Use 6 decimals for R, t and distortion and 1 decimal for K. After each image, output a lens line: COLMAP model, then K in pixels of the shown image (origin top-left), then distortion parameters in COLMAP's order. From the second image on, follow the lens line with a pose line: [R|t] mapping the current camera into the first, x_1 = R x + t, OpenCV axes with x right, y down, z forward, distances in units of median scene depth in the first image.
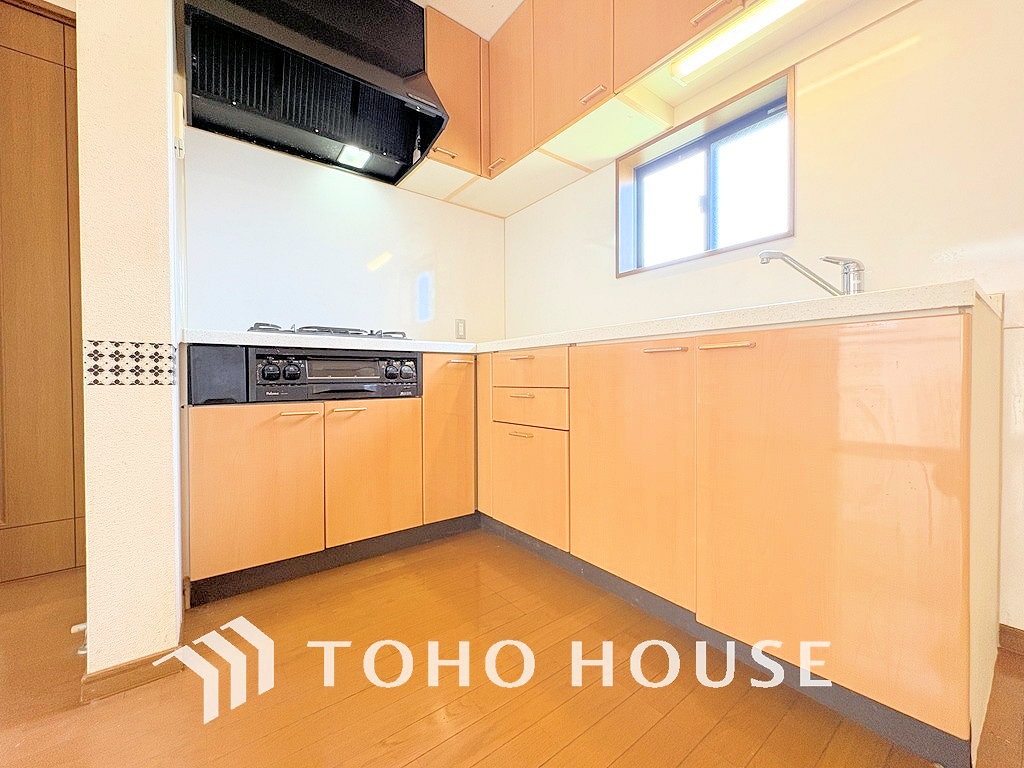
lens RADIAL K [[407.9, 0, 513.4], [0, 407.9, 379.2], [0, 0, 1]] dist [0.001030, 0.000475]
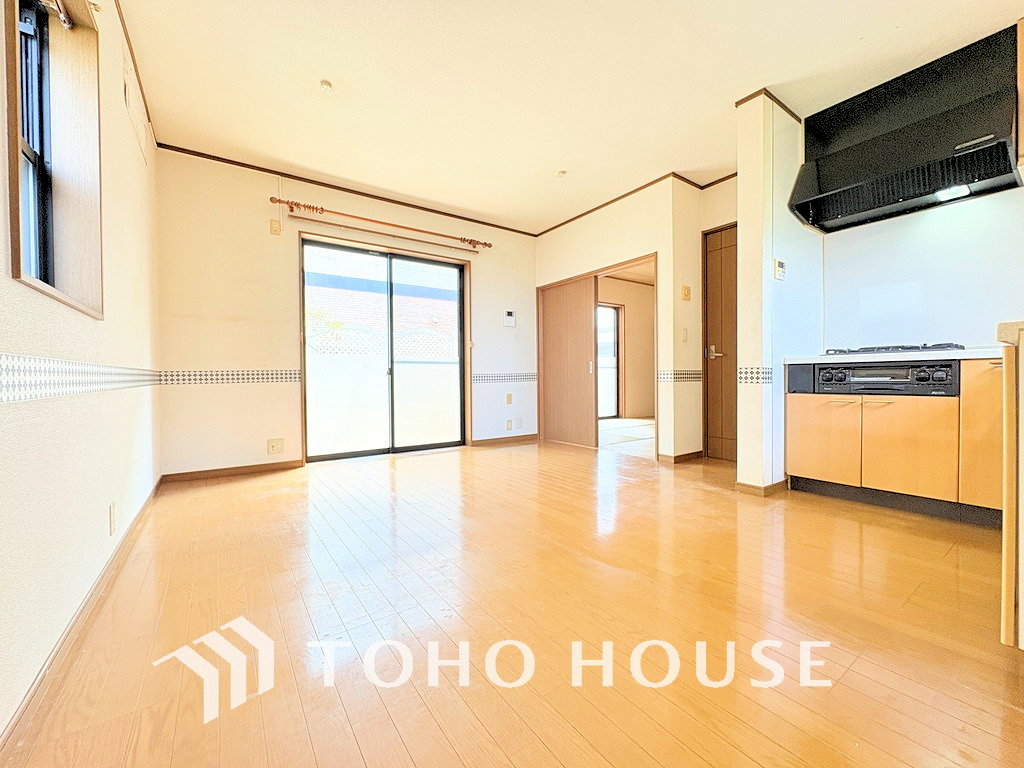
lens RADIAL K [[407.9, 0, 508.0], [0, 407.9, 382.8], [0, 0, 1]] dist [0.001030, 0.000475]
pose [[-0.060952, 0.015197, -0.998025, 1.081370], [0.002656, 0.999883, 0.015063, -0.019628], [0.998137, -0.001733, -0.060985, -0.258639]]
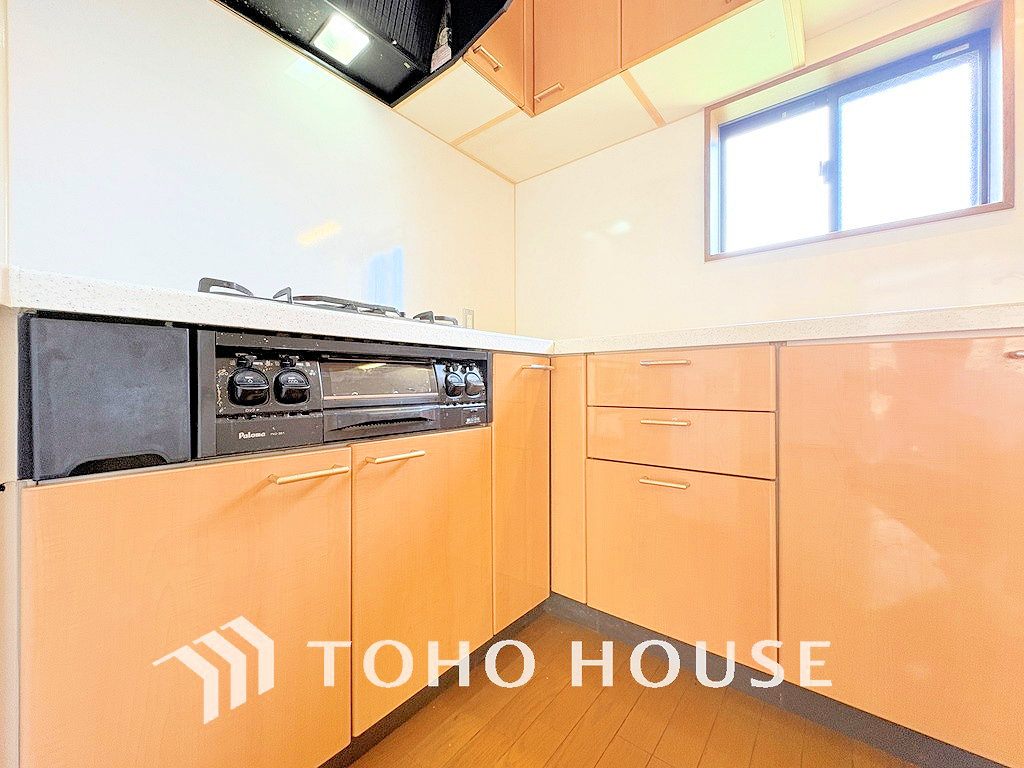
lens RADIAL K [[407.9, 0, 513.0], [0, 407.9, 380.9], [0, 0, 1]] dist [0.001030, 0.000475]
pose [[0.973335, 0.005680, 0.229319, -0.340932], [-0.004026, 0.999962, -0.007680, -0.017860], [-0.229354, 0.006552, 0.973321, 0.409239]]
